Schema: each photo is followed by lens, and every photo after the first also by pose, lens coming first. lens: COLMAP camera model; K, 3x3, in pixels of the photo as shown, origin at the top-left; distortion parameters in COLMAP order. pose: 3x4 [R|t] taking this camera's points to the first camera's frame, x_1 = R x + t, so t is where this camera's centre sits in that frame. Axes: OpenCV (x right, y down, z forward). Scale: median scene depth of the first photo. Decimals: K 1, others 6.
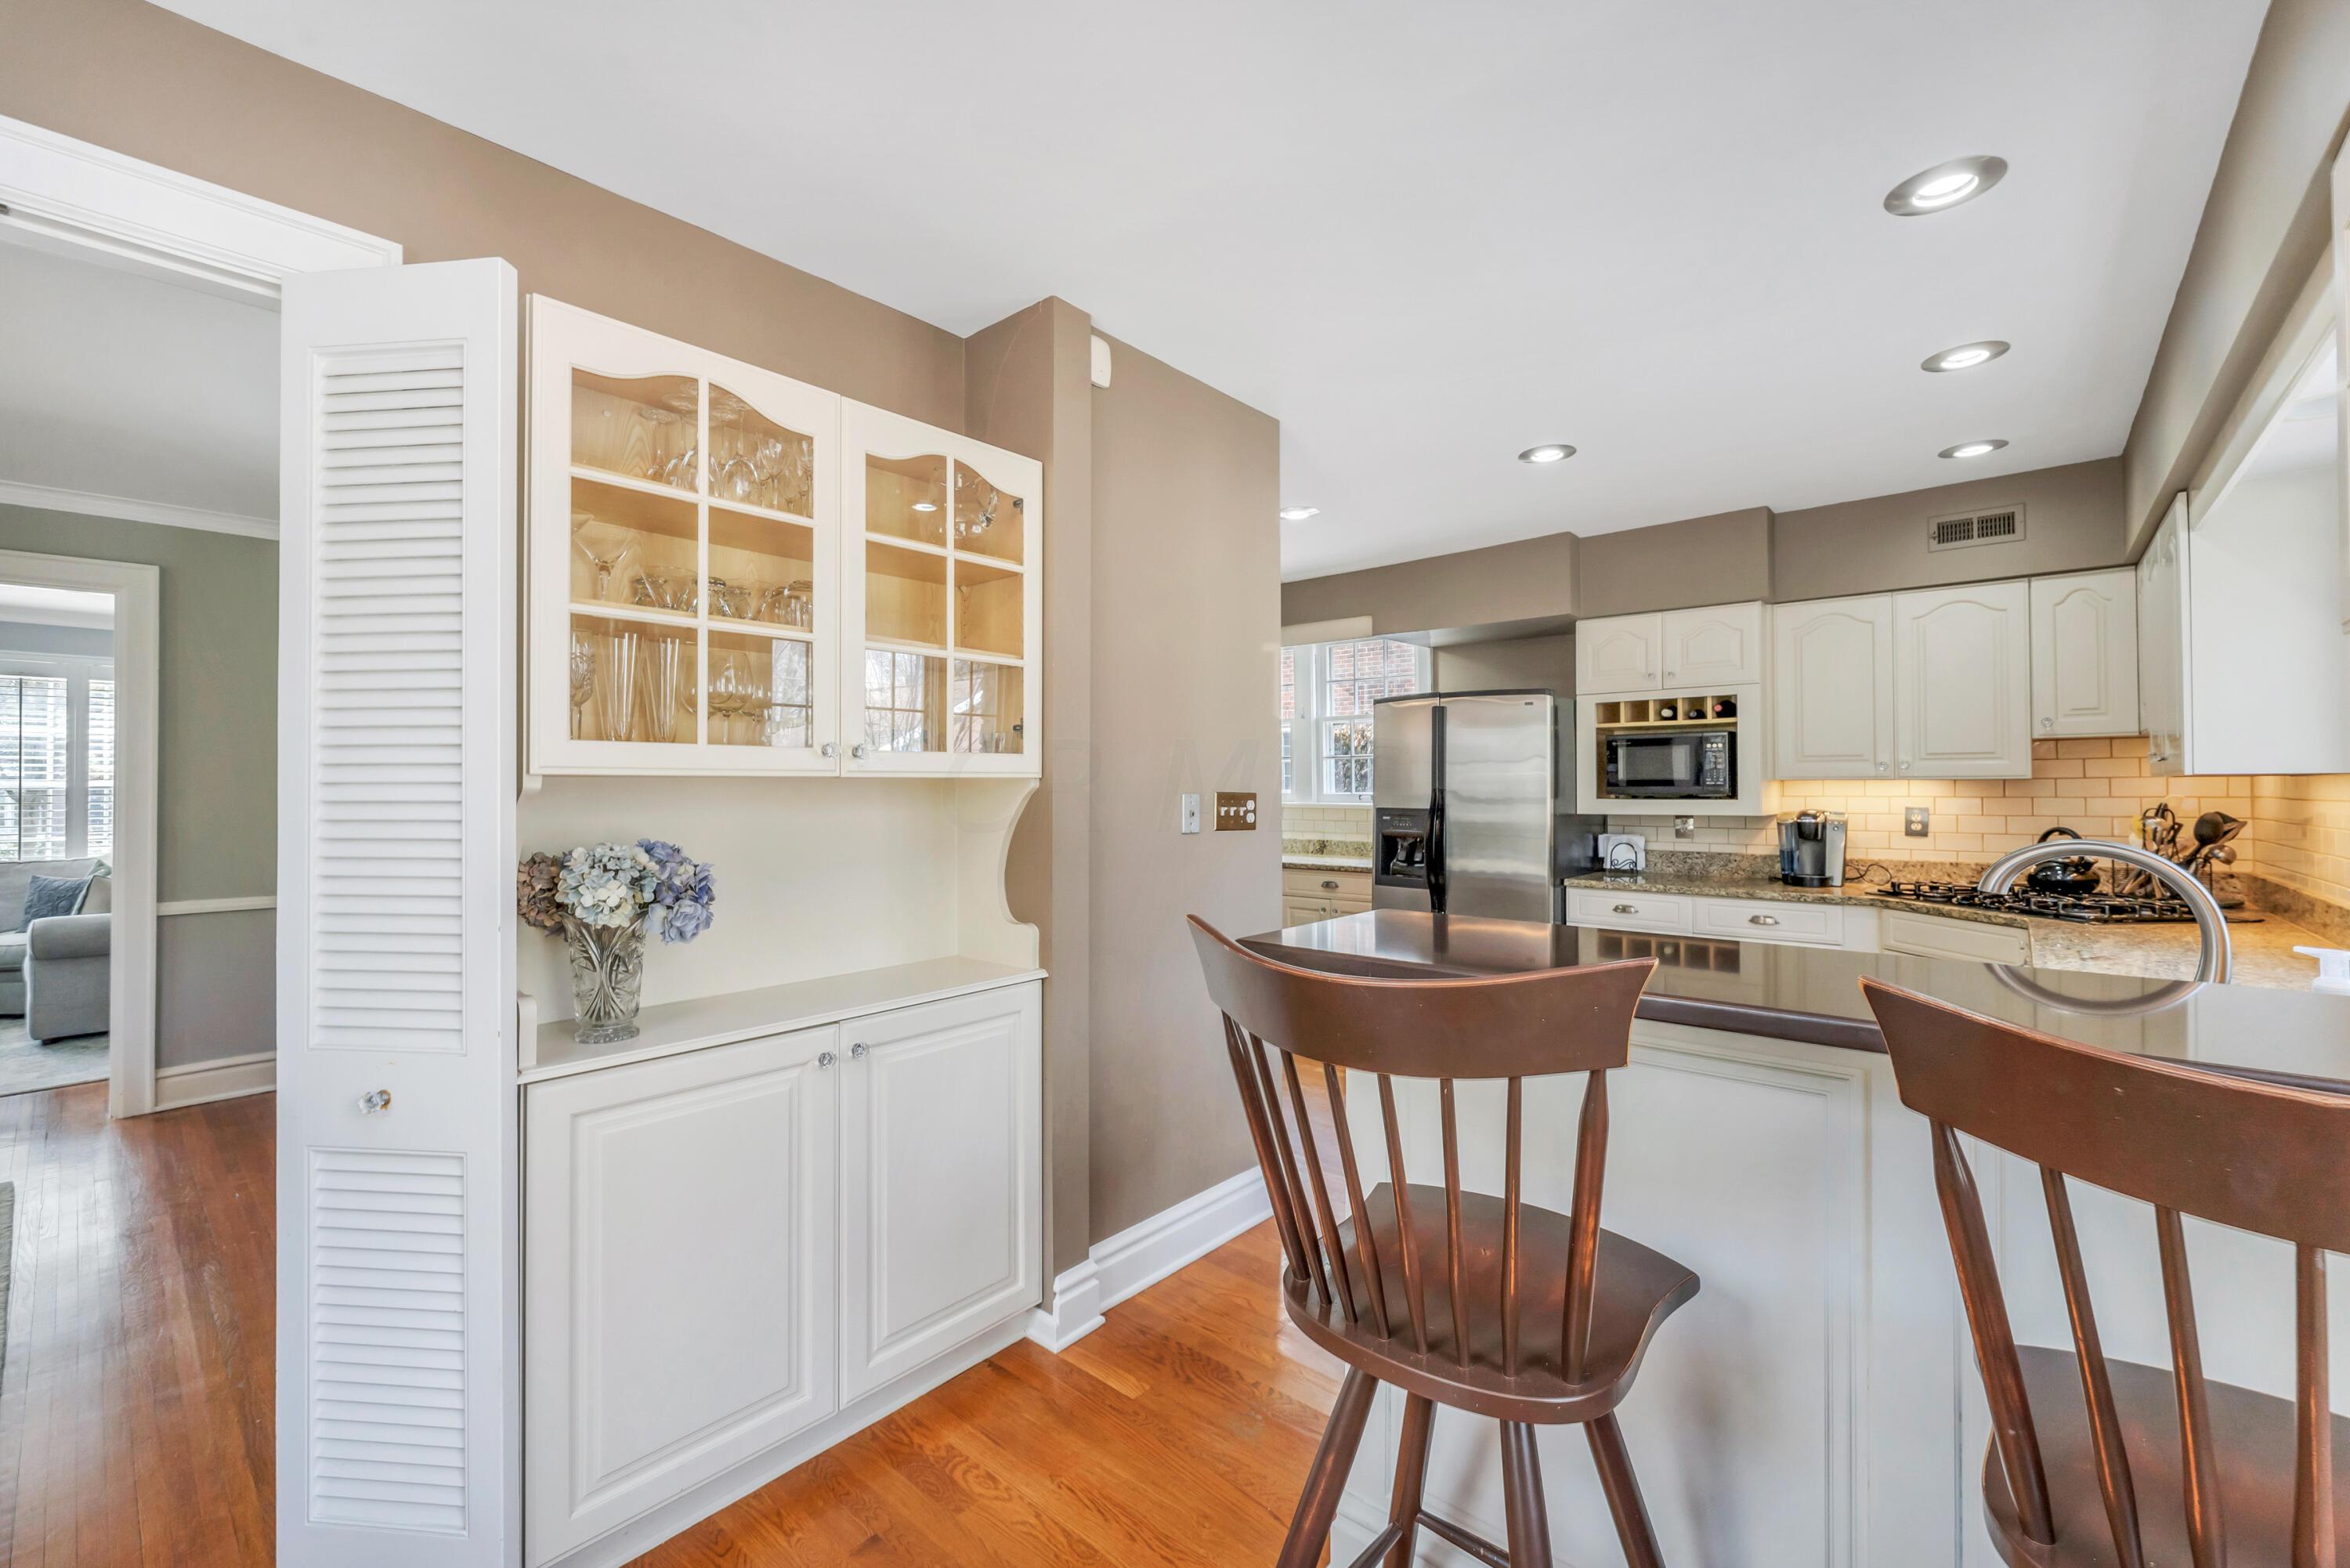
lens RADIAL K [[961.2, 0, 1175.0], [0, 961.2, 784.0], [0, 0, 1]] dist [-0.008323, -0.000084]
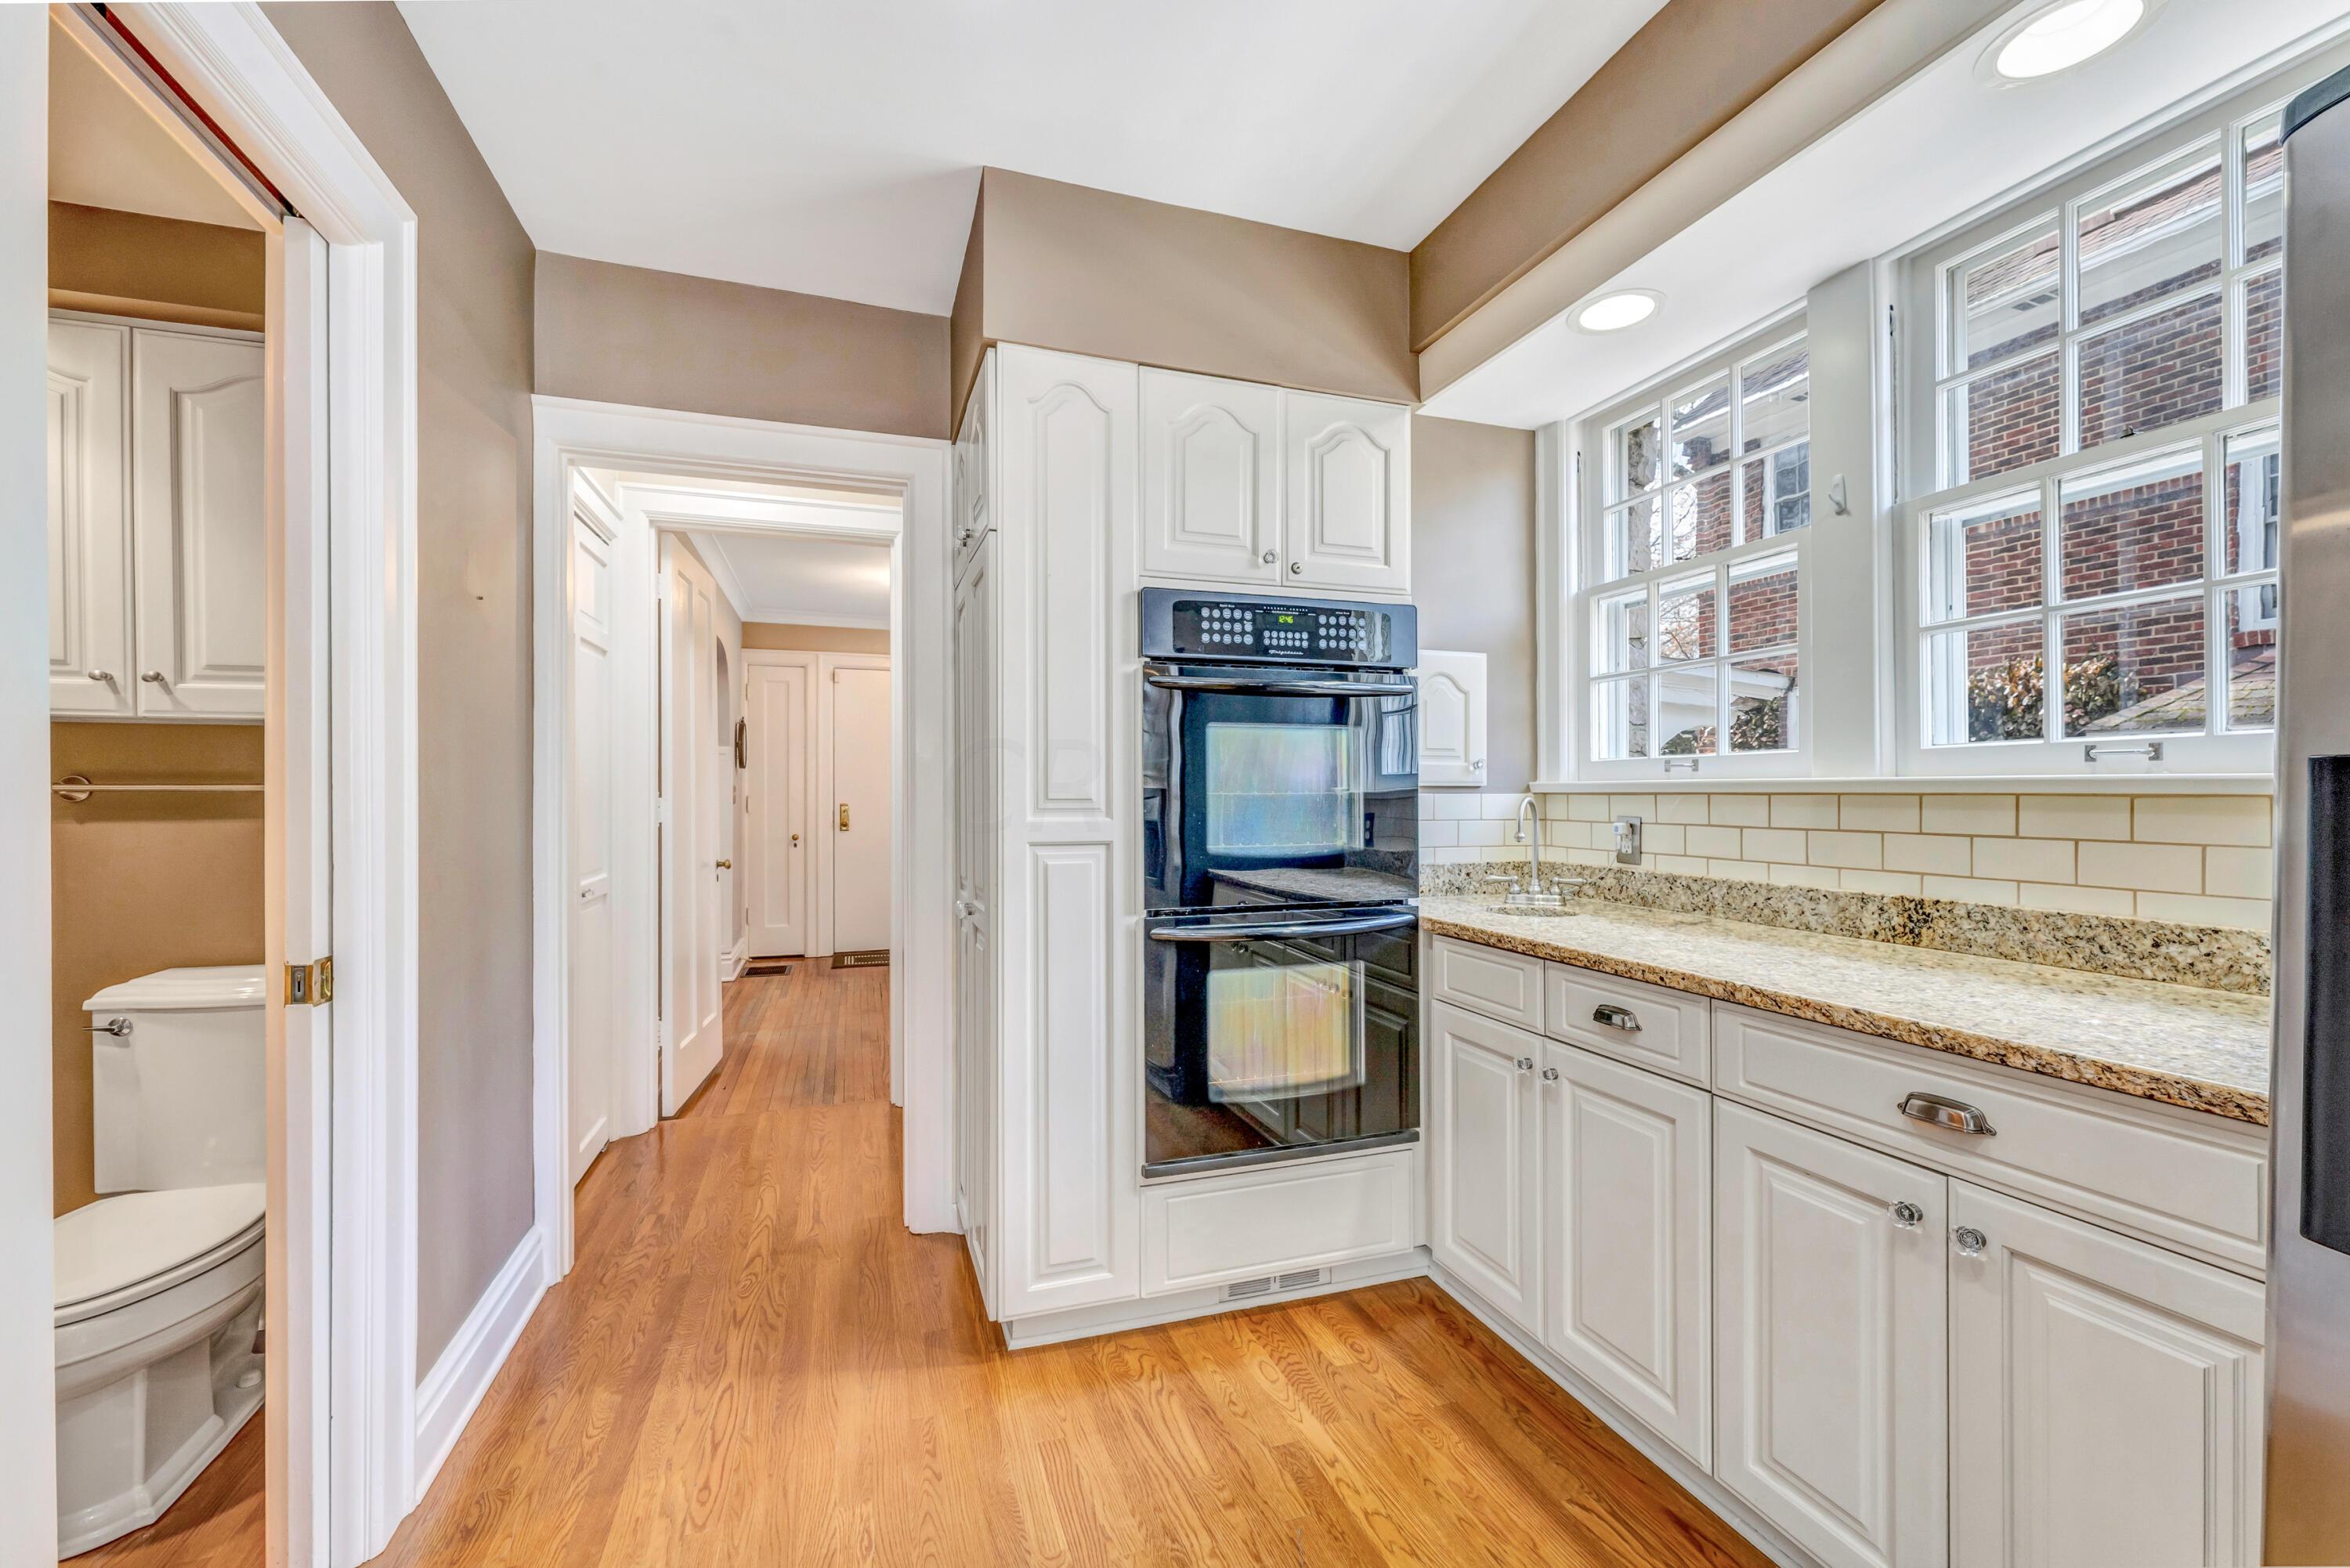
lens RADIAL K [[958.1, 0, 1175.0], [0, 958.1, 784.0], [0, 0, 1]] dist [0.022356, 0.000149]
pose [[0.868791, 0.000637, -0.495178, 0.102570], [0.000439, 0.999998, 0.002058, 0.021436], [0.495178, -0.002006, 0.868789, 0.622033]]
